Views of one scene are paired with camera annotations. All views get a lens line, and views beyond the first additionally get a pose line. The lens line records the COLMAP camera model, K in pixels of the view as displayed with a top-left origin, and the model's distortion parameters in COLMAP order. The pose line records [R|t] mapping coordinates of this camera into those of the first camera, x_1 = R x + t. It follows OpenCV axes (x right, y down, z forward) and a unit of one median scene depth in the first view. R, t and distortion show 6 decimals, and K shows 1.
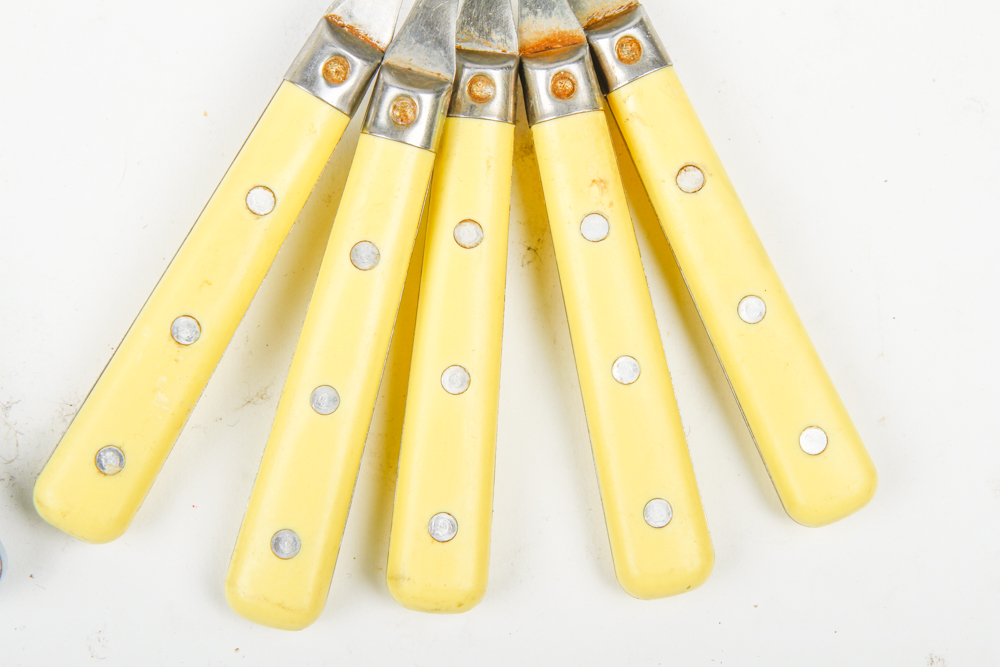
lens RADIAL K [[2111.5, 0, 504.5], [0, 2111.5, 348.8], [0, 0, 1]] dist [0.030309, 0.187230]
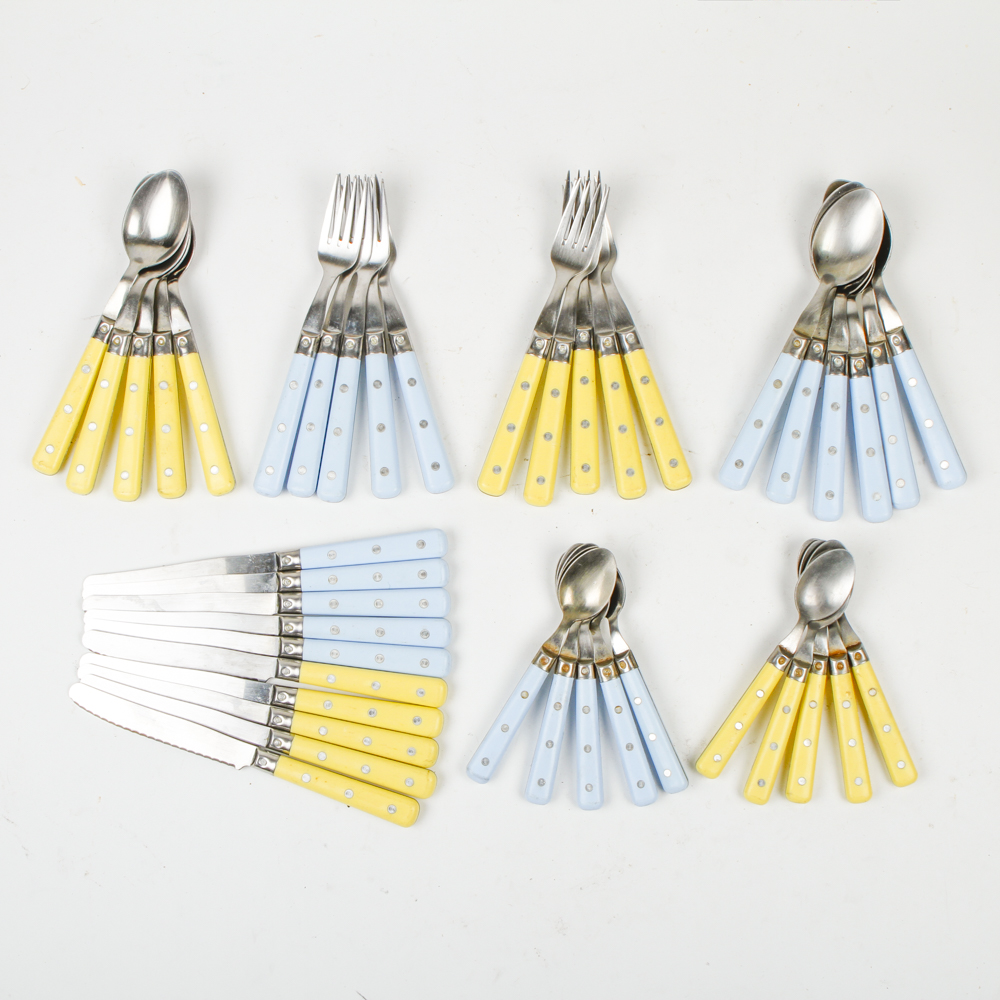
lens RADIAL K [[1724.6, 0, 500.0], [0, 1724.6, 500.0], [0, 0, 1]] dist [-0.126781, -0.003378]
pose [[0.990793, 0.057908, -0.122379, -0.217279], [-0.060934, 0.997918, -0.021127, -0.319911], [0.120901, 0.028390, 0.992258, -2.123612]]
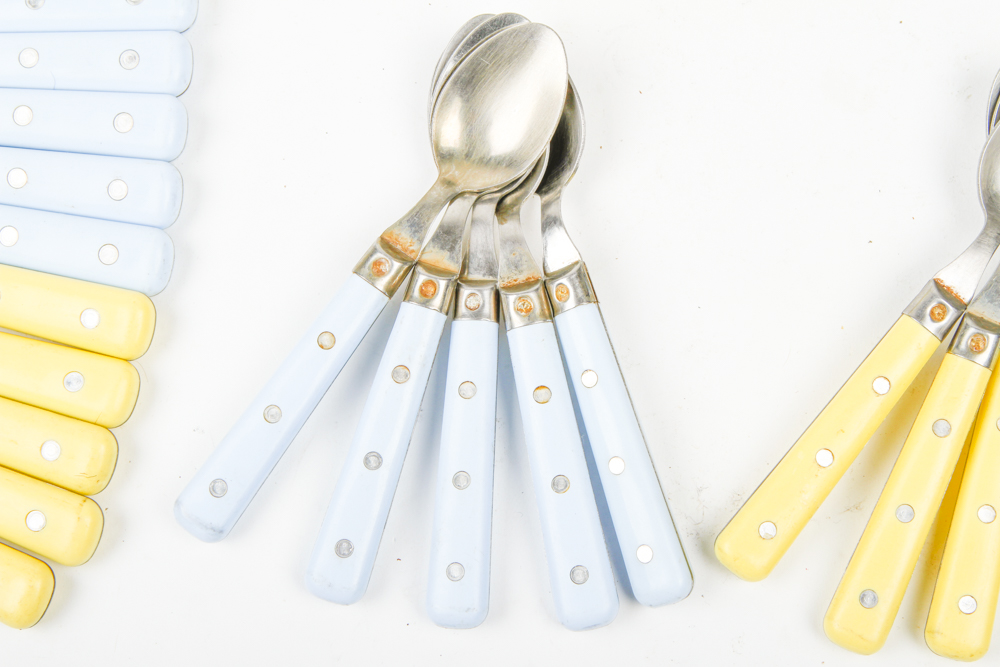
lens RADIAL K [[2004.8, 0, 500.0], [0, 2004.8, 333.5], [0, 0, 1]] dist [-0.005977, -0.026457]
pose [[0.979261, 0.135975, -0.150198, -0.171992], [-0.151095, 0.984013, -0.094278, 0.077869], [0.134977, 0.115017, 0.984151, -0.543541]]
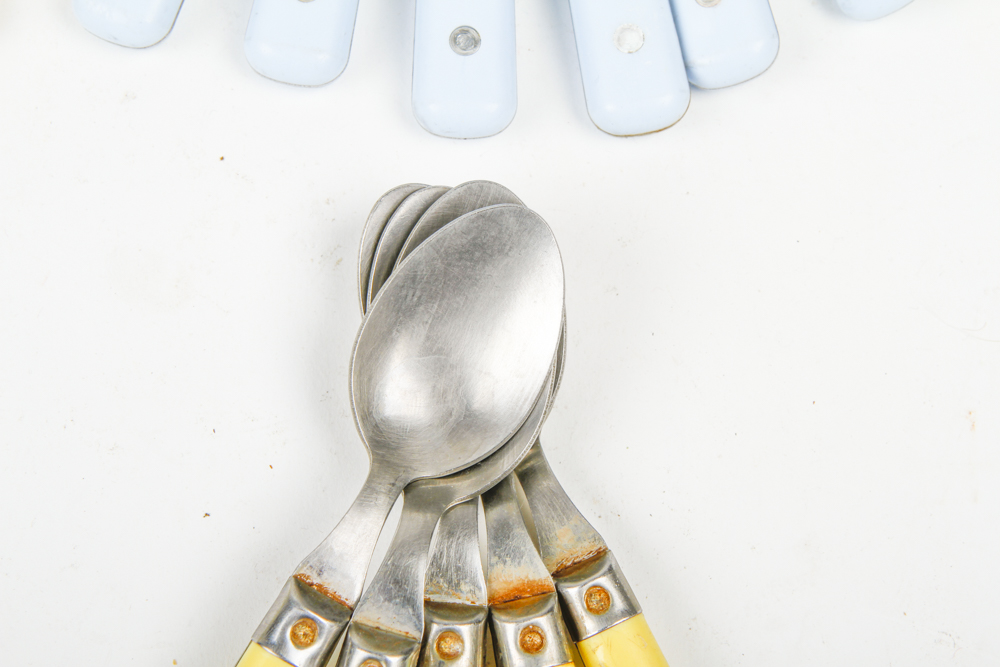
lens RADIAL K [[2111.5, 0, 504.5], [0, 2111.5, 348.8], [0, 0, 1]] dist [0.030309, 0.187230]
pose [[0.999984, -0.004159, -0.003703, 0.019178], [0.003683, 0.992748, -0.120160, -0.141808], [0.004176, 0.120145, 0.992748, -0.009409]]
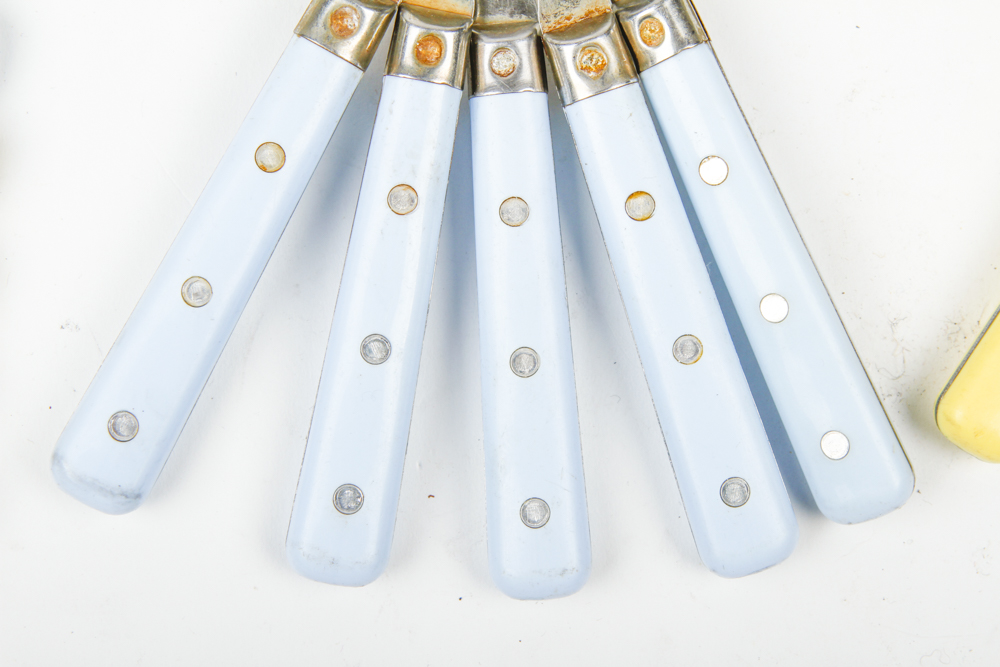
lens RADIAL K [[2111.5, 0, 504.5], [0, 2111.5, 348.8], [0, 0, 1]] dist [0.030309, 0.187230]
pose [[0.998953, 0.034493, -0.030052, -0.392389], [-0.032517, 0.997425, 0.063925, -0.018915], [0.032179, -0.062881, 0.997502, -0.012151]]
